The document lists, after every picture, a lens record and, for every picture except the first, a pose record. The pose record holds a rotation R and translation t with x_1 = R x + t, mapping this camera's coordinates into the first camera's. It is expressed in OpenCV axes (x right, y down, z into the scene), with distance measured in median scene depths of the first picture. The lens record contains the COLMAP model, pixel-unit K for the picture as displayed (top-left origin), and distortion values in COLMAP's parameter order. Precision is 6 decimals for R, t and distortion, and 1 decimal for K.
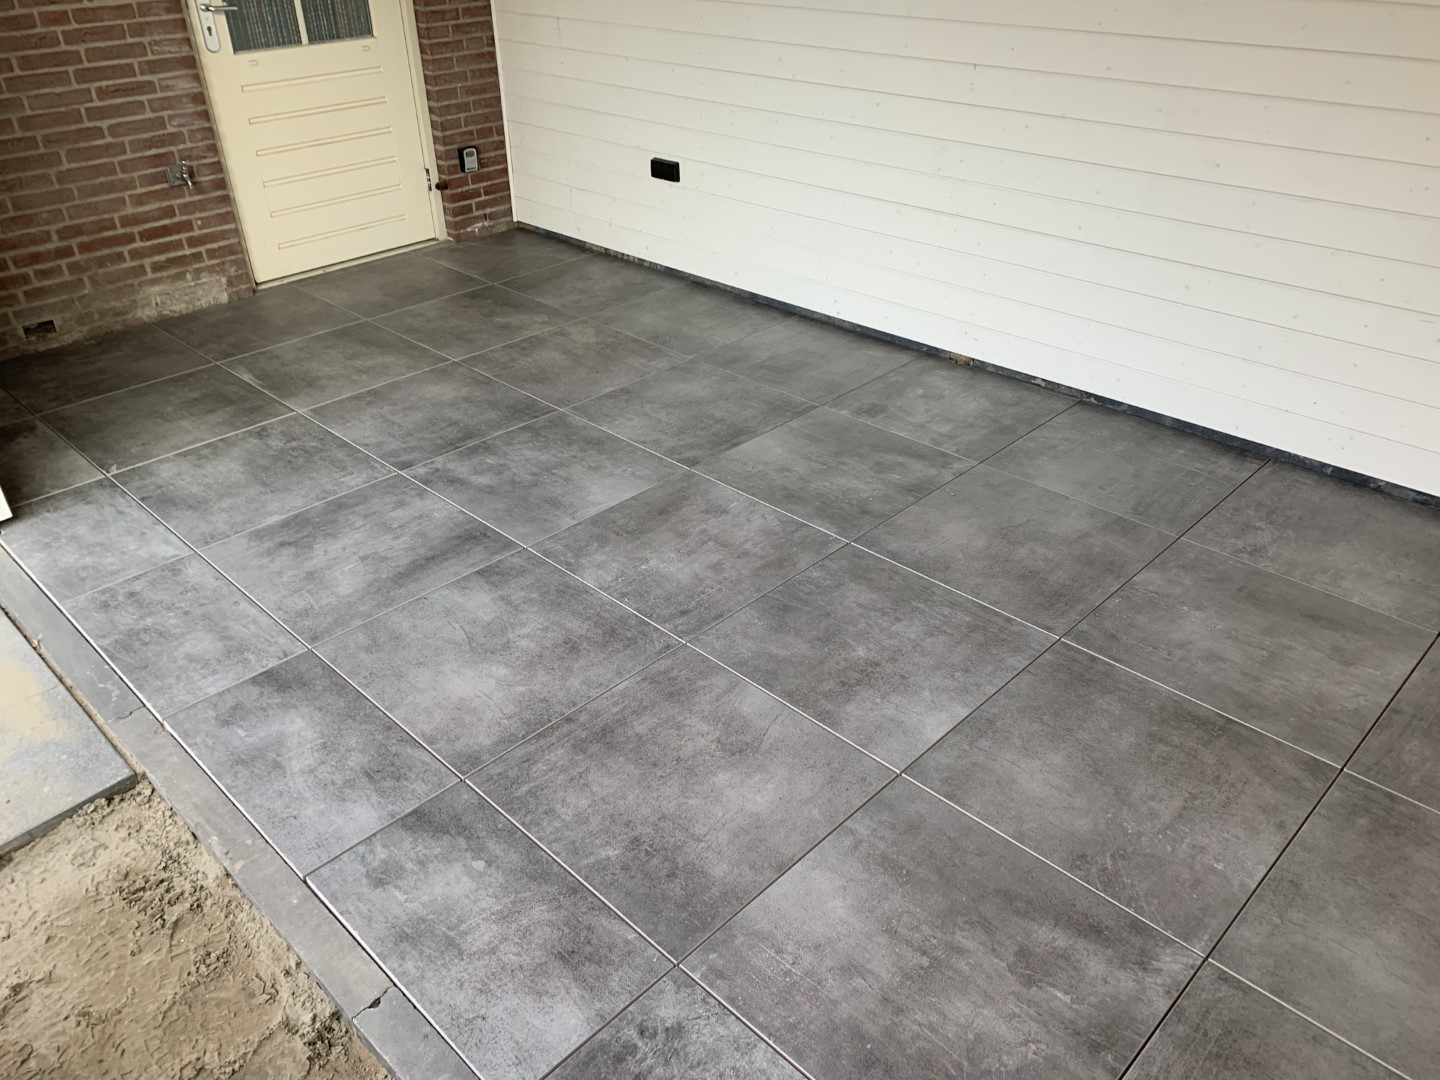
lens RADIAL K [[1092.3, 0, 704.5], [0, 1092.3, 545.0], [0, 0, 1]] dist [0.019550, -0.007563]
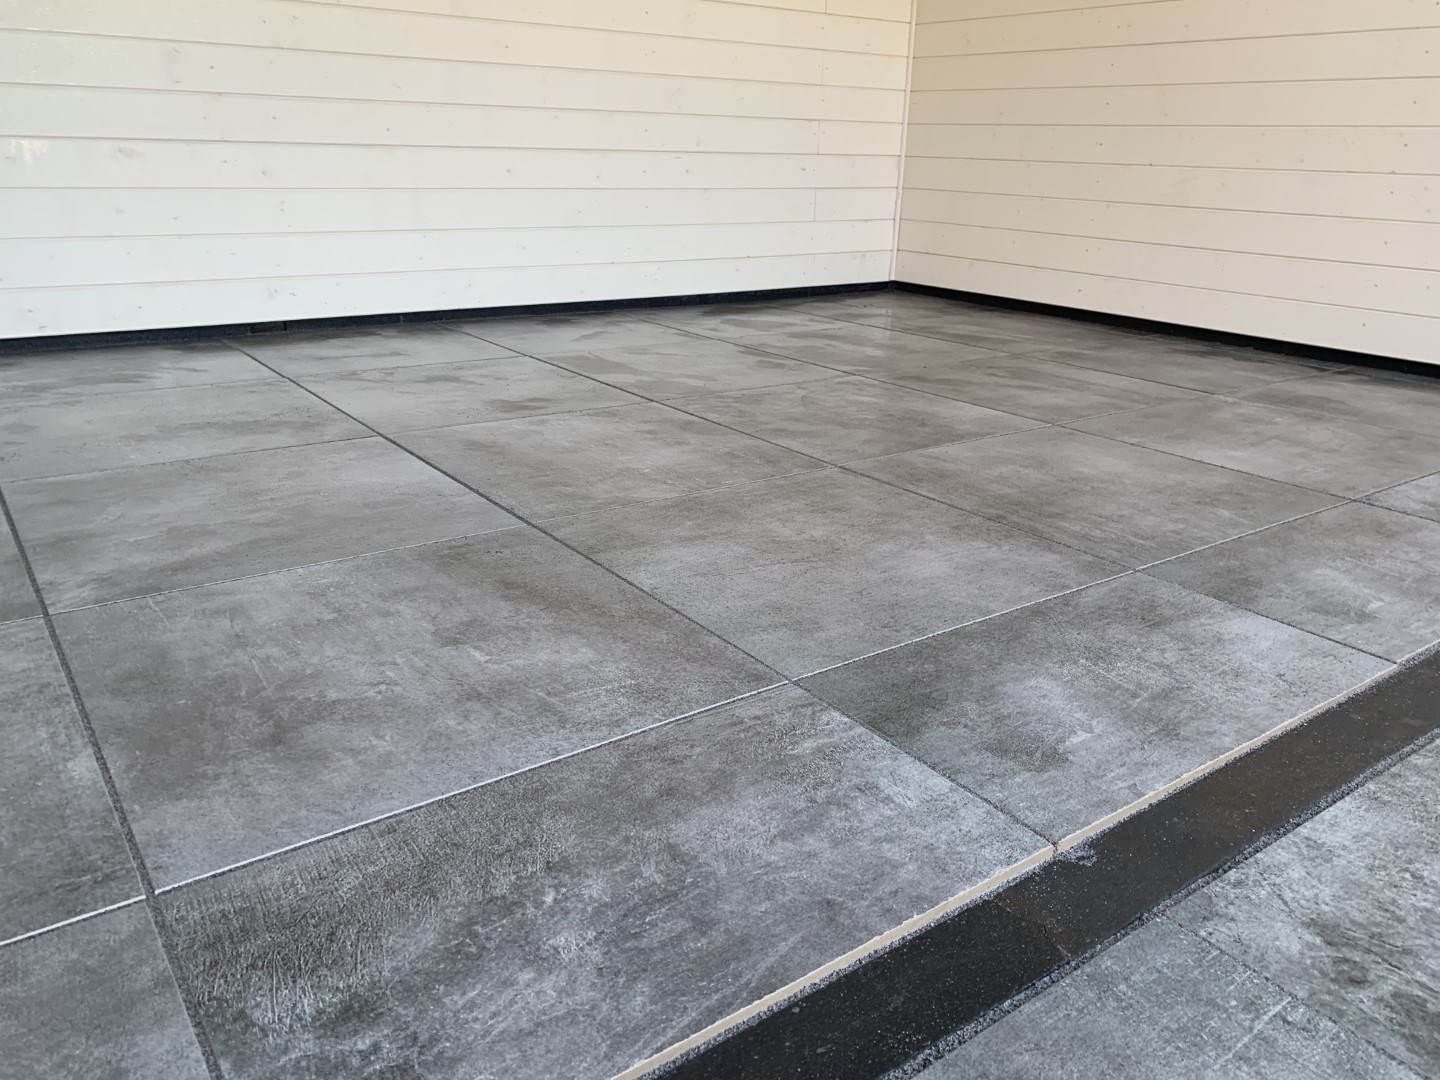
lens RADIAL K [[1101.6, 0, 732.7], [0, 1101.6, 535.6], [0, 0, 1]] dist [0.015272, 0.000616]
pose [[0.146884, -0.309932, 0.939344, -0.511755], [0.500501, 0.842393, 0.199681, -0.040215], [-0.853185, 0.440813, 0.278856, 0.572289]]
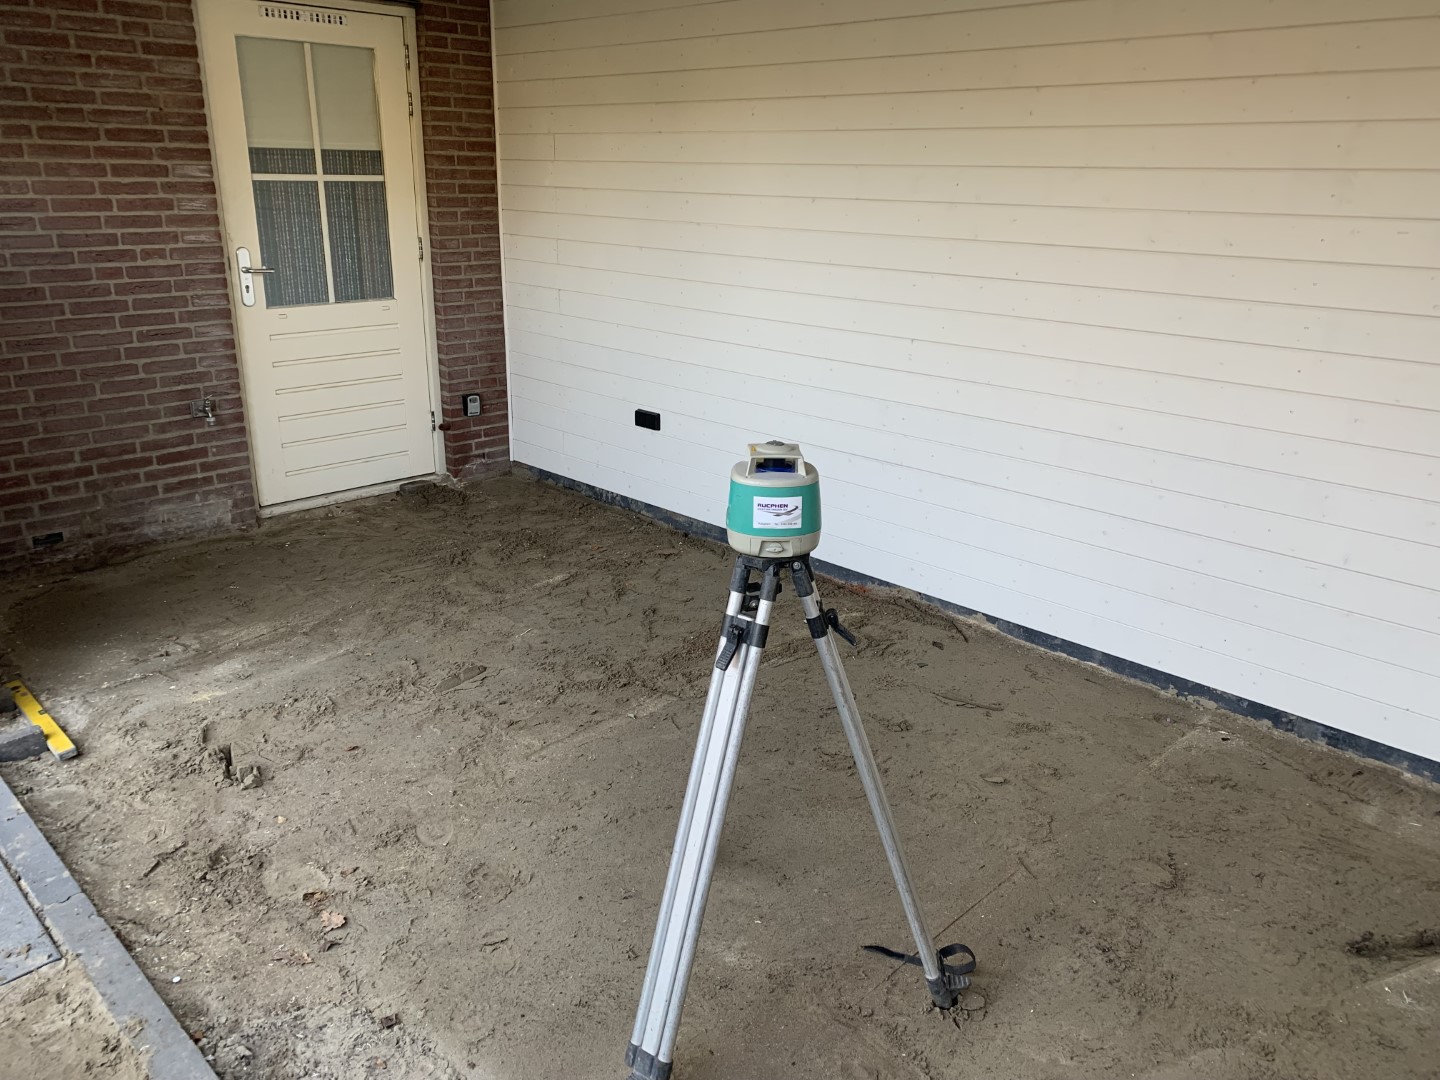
lens RADIAL K [[1101.6, 0, 732.7], [0, 1101.6, 535.6], [0, 0, 1]] dist [0.015272, 0.000616]
pose [[0.999332, 0.032409, 0.016885, 0.041528], [-0.027579, 0.971994, -0.233384, 0.033655], [-0.023975, 0.232762, 0.972238, -0.063383]]
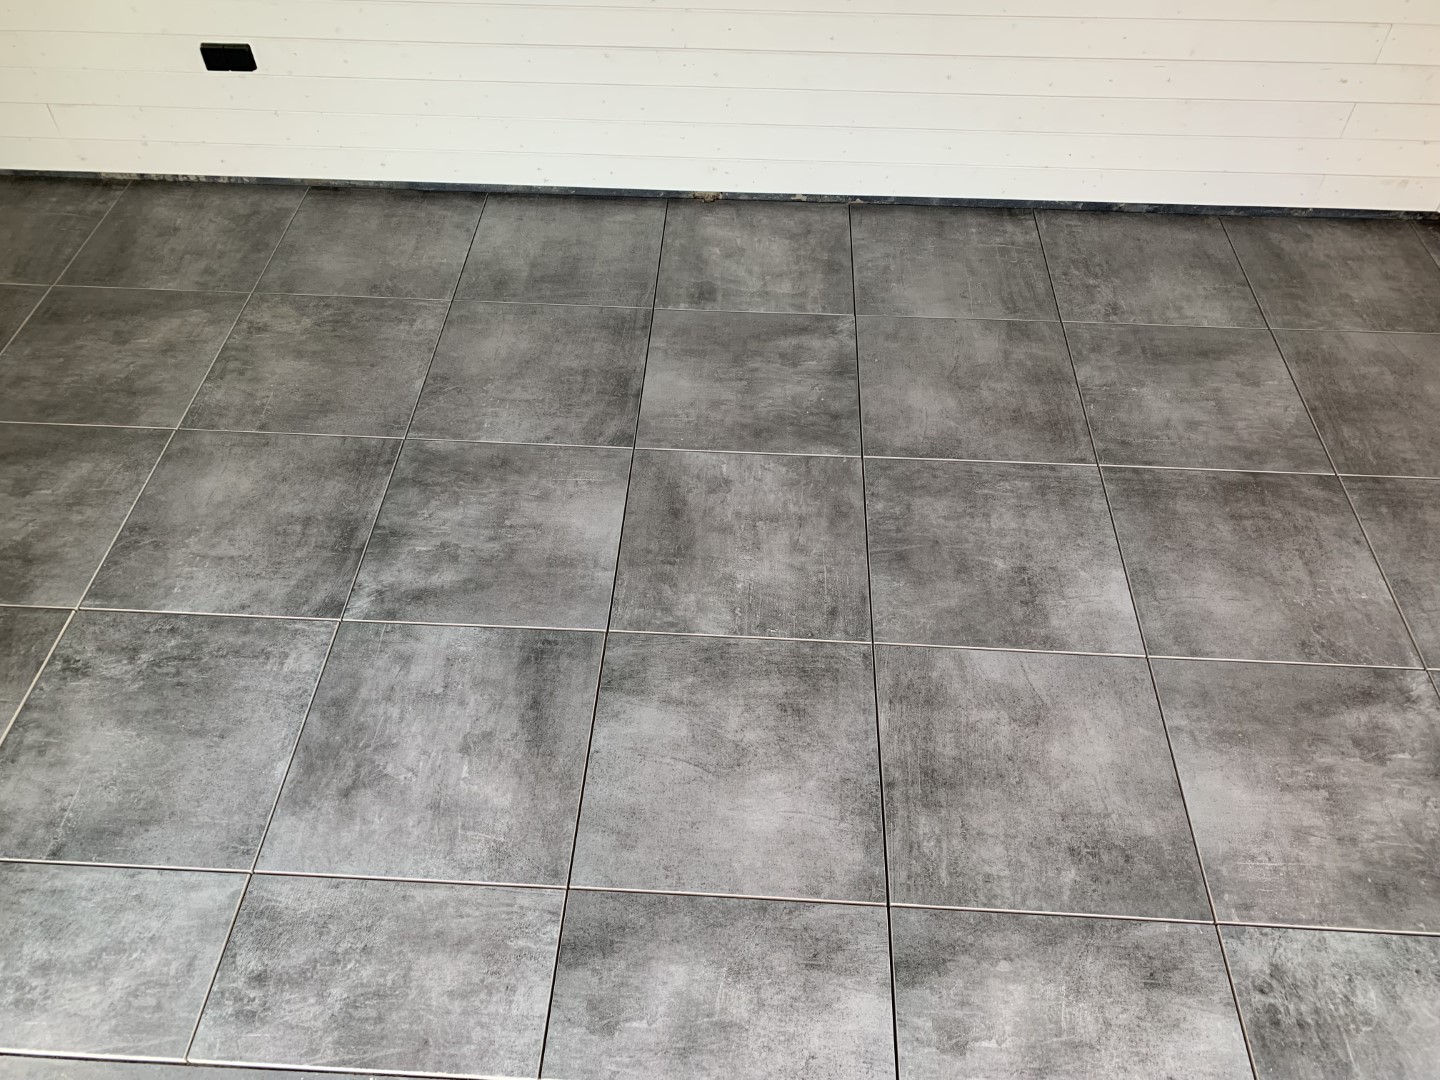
lens RADIAL K [[1111.1, 0, 709.2], [0, 1111.1, 538.4], [0, 0, 1]] dist [0.013194, -0.002754]
pose [[0.745093, -0.484132, 0.458751, -0.355055], [0.341122, 0.867672, 0.361635, -0.264836], [-0.573125, -0.112961, 0.811645, 0.189981]]
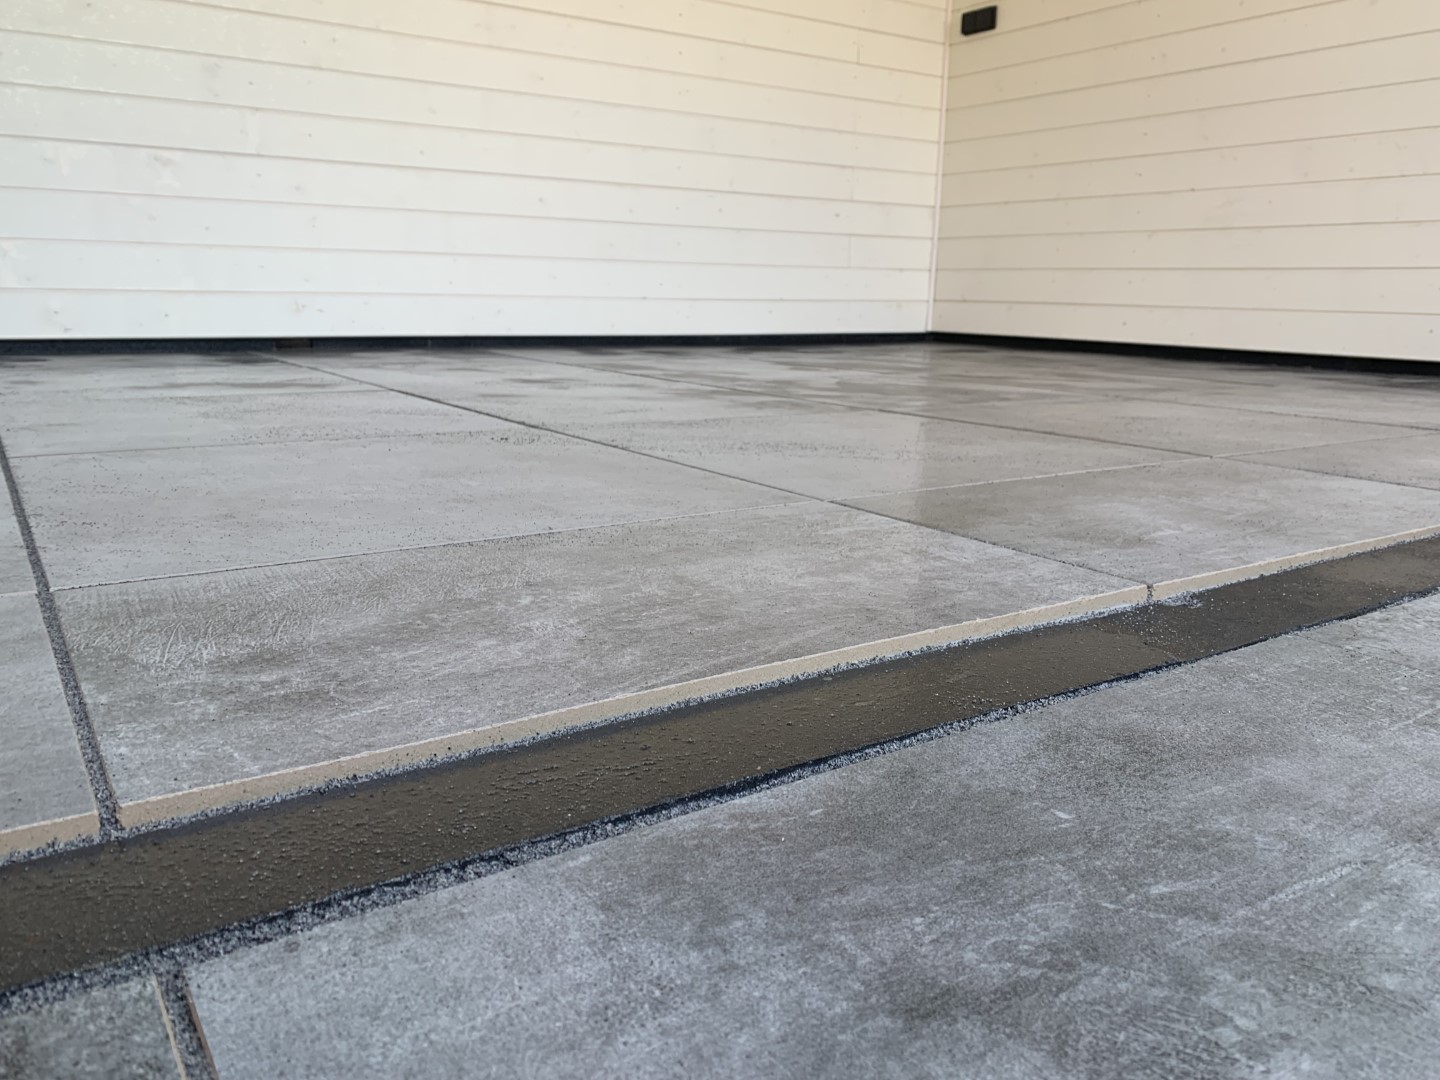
lens RADIAL K [[1102.9, 0, 727.5], [0, 1102.9, 535.3], [0, 0, 1]] dist [0.072618, -0.115160]
pose [[0.183551, -0.192039, 0.964070, -0.498396], [0.504579, 0.860079, 0.075257, 0.037919], [-0.843629, 0.472636, 0.254767, 0.616860]]
